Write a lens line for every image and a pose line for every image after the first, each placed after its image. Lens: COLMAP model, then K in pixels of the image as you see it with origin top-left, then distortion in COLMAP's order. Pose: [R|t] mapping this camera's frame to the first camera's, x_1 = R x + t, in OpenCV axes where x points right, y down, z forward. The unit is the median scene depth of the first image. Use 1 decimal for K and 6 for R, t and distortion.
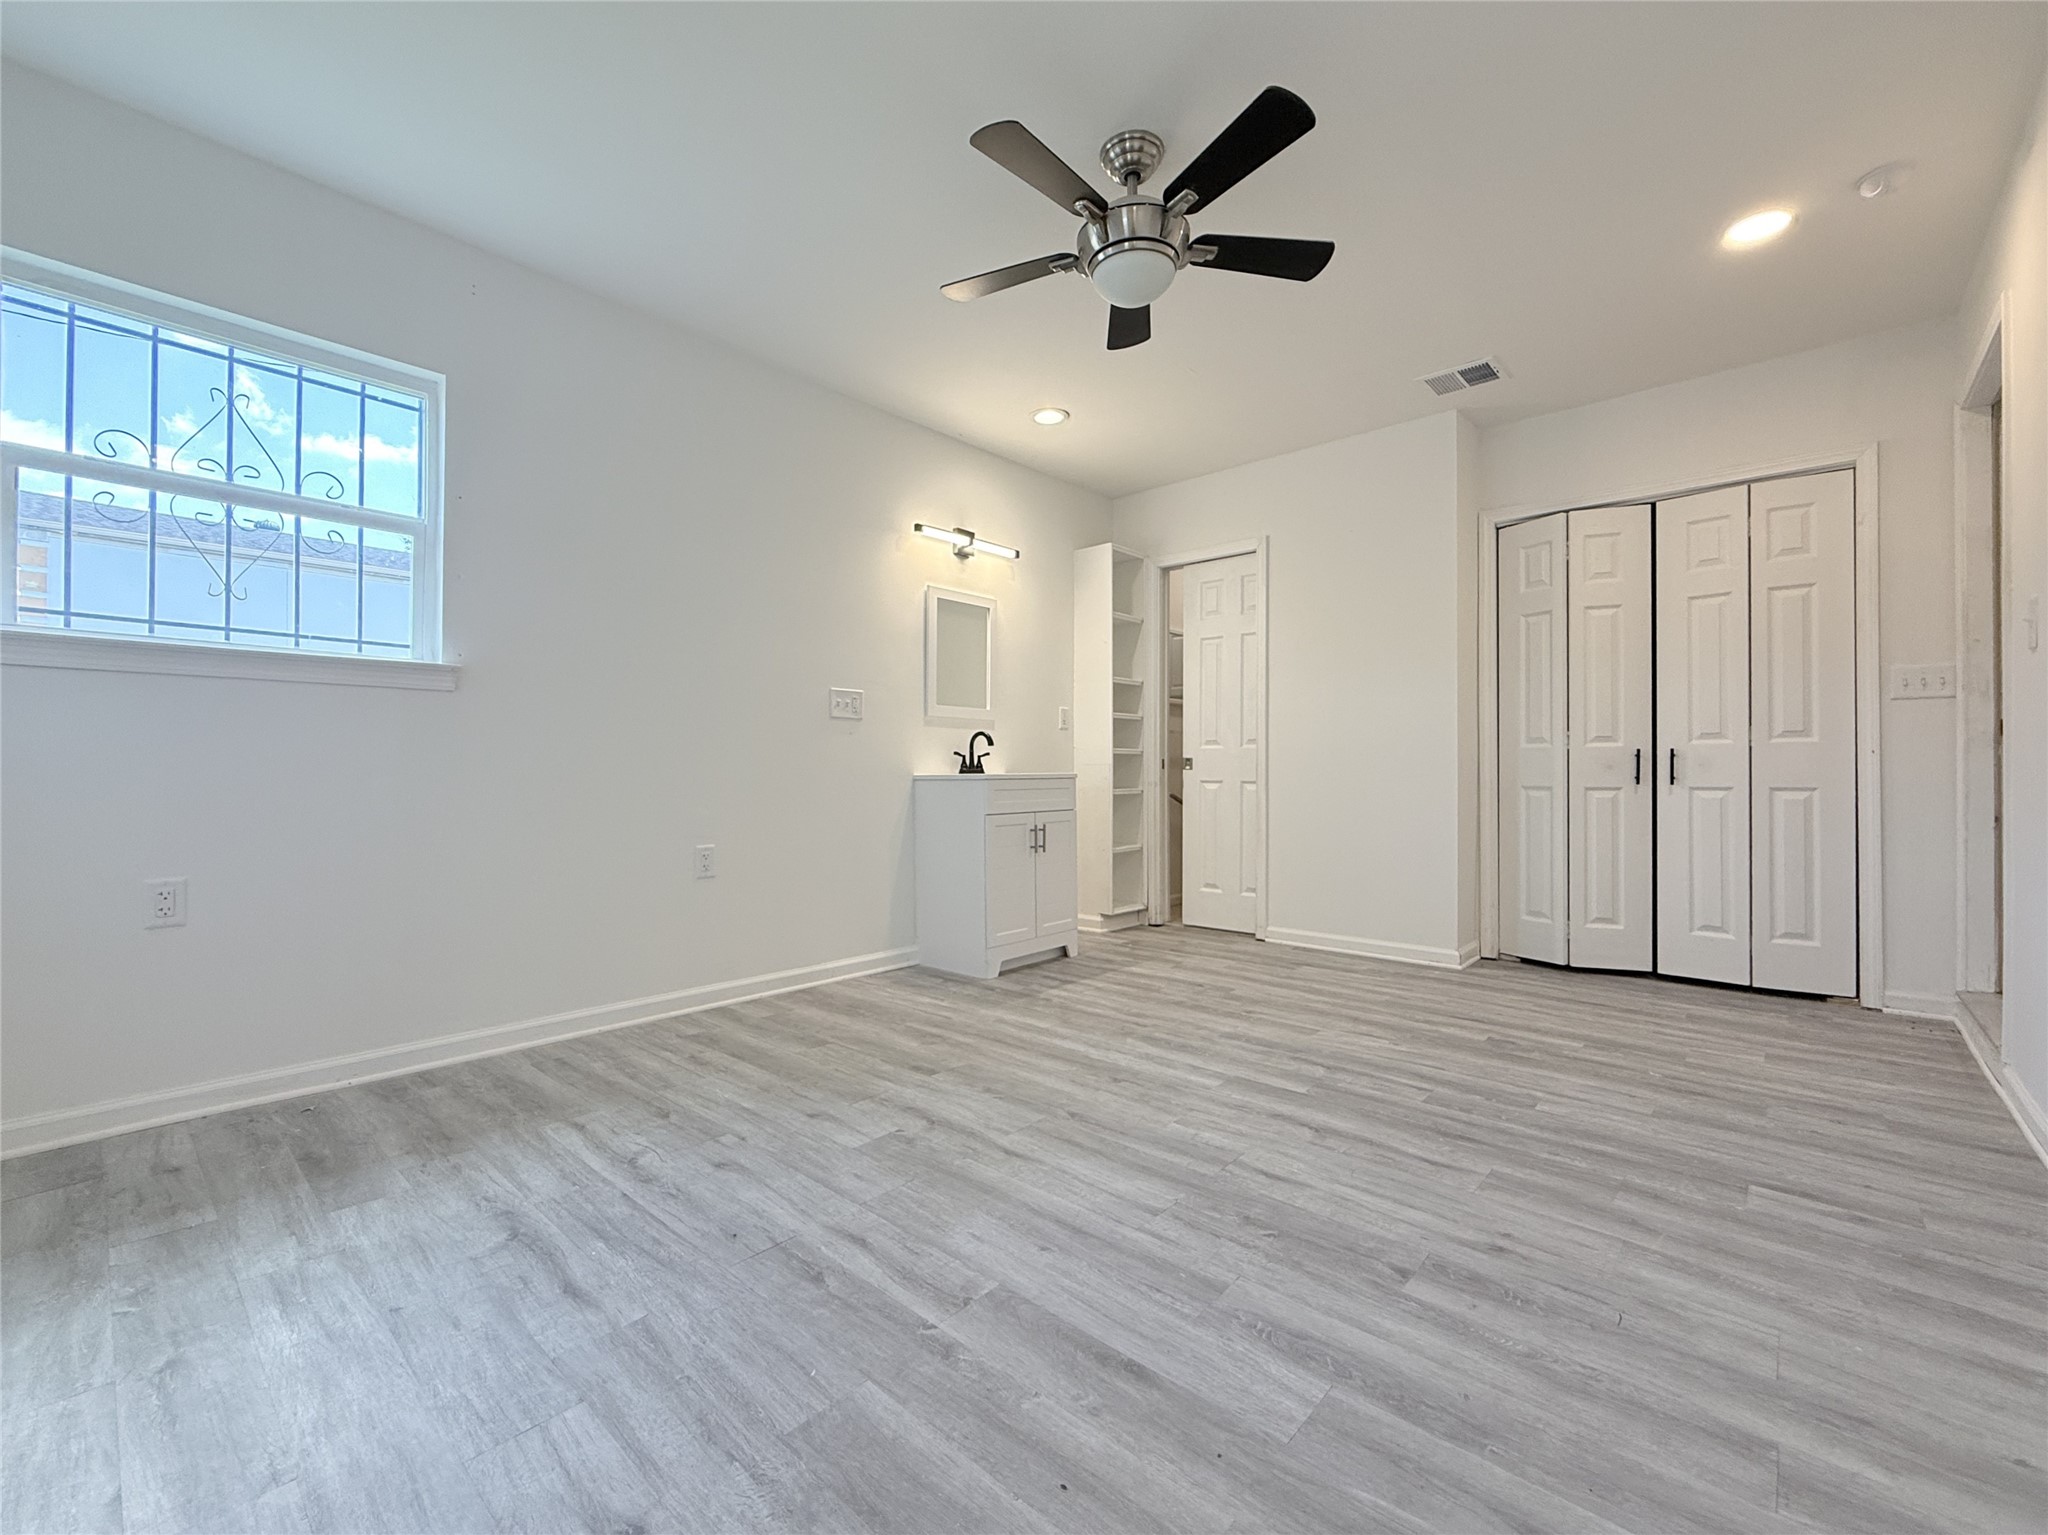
lens RADIAL K [[816.3, 0, 973.3], [0, 816.3, 767.5], [0, 0, 1]] dist [-0.001691, 0.000716]
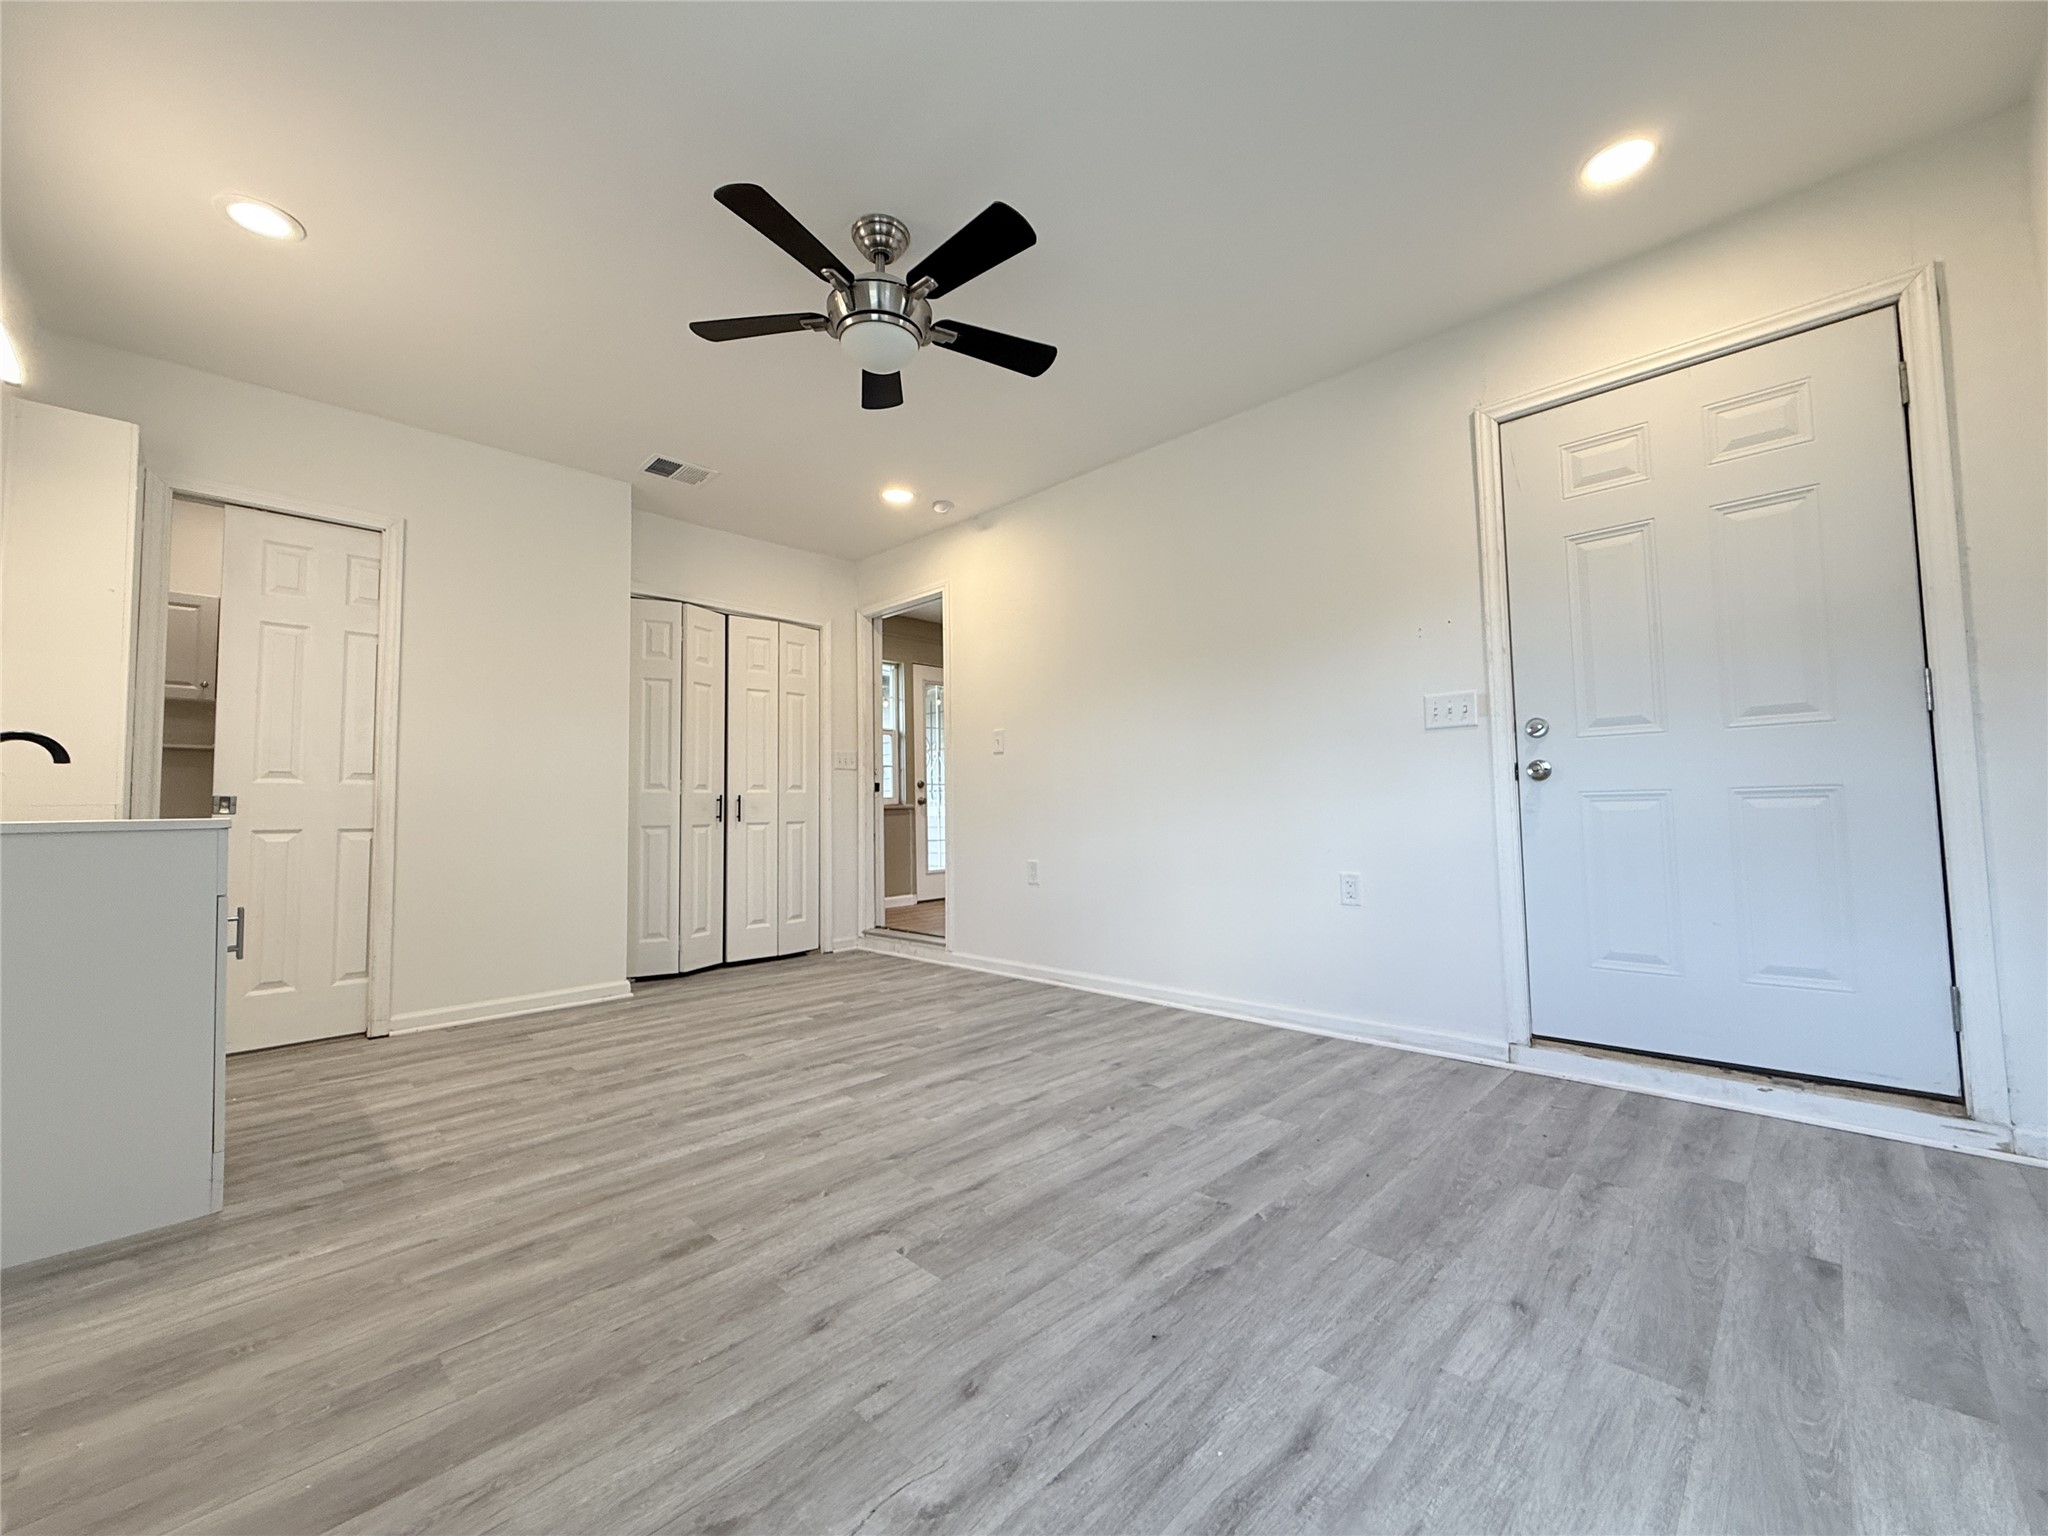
lens RADIAL K [[816.3, 0, 1022.4], [0, 816.3, 764.8], [0, 0, 1]] dist [-0.001691, 0.000716]
pose [[0.033724, 0.056171, 0.997851, -0.829501], [0.008865, 0.998363, -0.056499, 0.012663], [-0.999392, 0.010751, 0.033171, 0.769639]]
